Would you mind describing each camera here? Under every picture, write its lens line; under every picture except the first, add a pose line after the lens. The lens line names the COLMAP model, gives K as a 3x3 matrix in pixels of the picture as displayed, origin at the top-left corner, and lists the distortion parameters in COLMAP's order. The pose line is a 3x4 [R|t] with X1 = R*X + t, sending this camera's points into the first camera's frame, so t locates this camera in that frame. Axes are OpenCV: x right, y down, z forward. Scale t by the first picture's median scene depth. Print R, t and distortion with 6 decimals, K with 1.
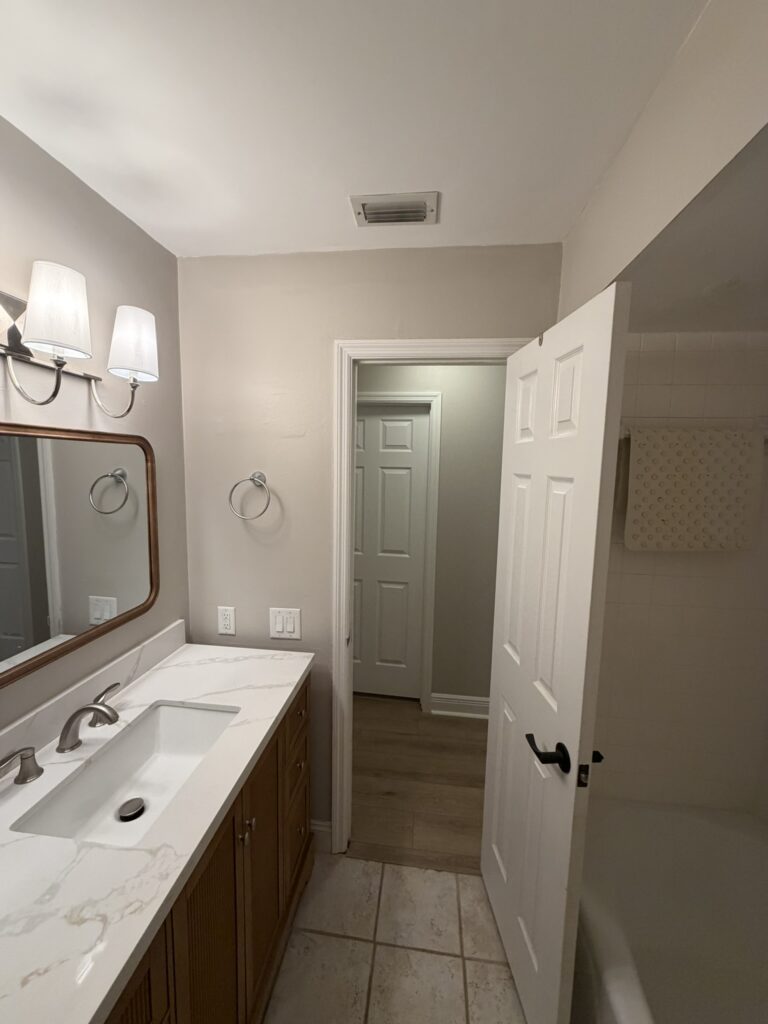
lens RADIAL K [[408.6, 0, 384.0], [0, 408.6, 512.0], [0, 0, 1]] dist [-0.002320, 0.000270]
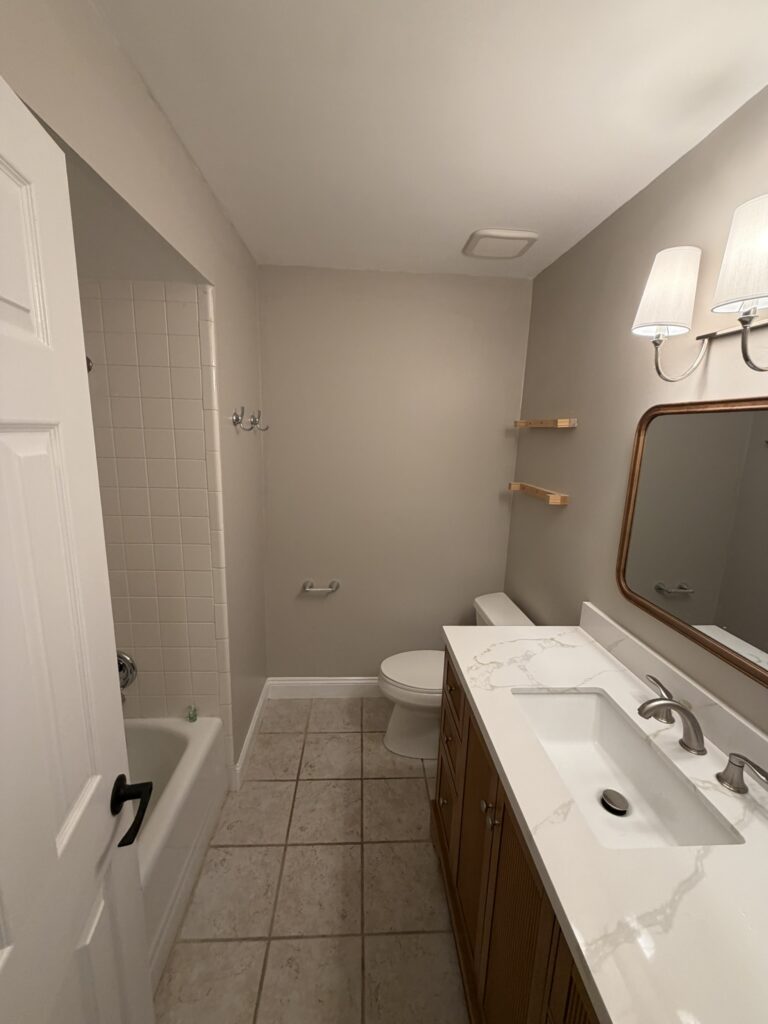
lens RADIAL K [[408.6, 0, 384.0], [0, 408.6, 512.0], [0, 0, 1]] dist [-0.002320, 0.000270]
pose [[-0.984270, -0.018731, -0.175676, 0.100166], [-0.072203, 0.950179, 0.303227, -0.185089], [0.161244, 0.311141, -0.936585, 1.780567]]
